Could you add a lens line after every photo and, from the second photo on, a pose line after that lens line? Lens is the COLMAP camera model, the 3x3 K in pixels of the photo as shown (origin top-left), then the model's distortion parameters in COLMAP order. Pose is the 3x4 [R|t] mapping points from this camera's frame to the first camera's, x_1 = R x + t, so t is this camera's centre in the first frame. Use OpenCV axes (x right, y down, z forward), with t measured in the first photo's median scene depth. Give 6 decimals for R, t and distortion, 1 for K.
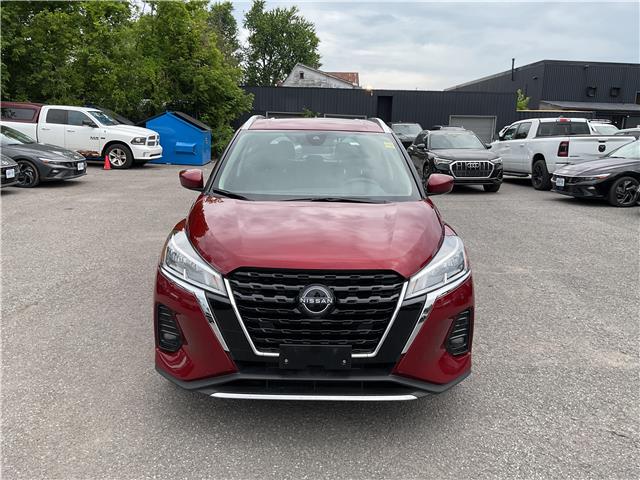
lens RADIAL K [[537.4, 0, 322.2], [0, 537.4, 242.2], [0, 0, 1]] dist [0.028511, -0.083319]
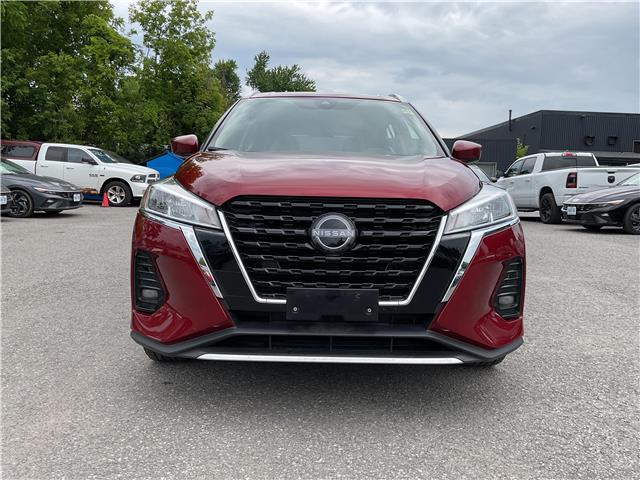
lens RADIAL K [[537.4, 0, 321.8], [0, 537.4, 241.3], [0, 0, 1]] dist [0.028511, -0.083319]
pose [[0.999999, -0.000929, -0.000678, -0.024151], [0.000854, 0.994685, -0.102962, 0.176373], [0.000770, 0.102961, 0.994685, 0.185936]]
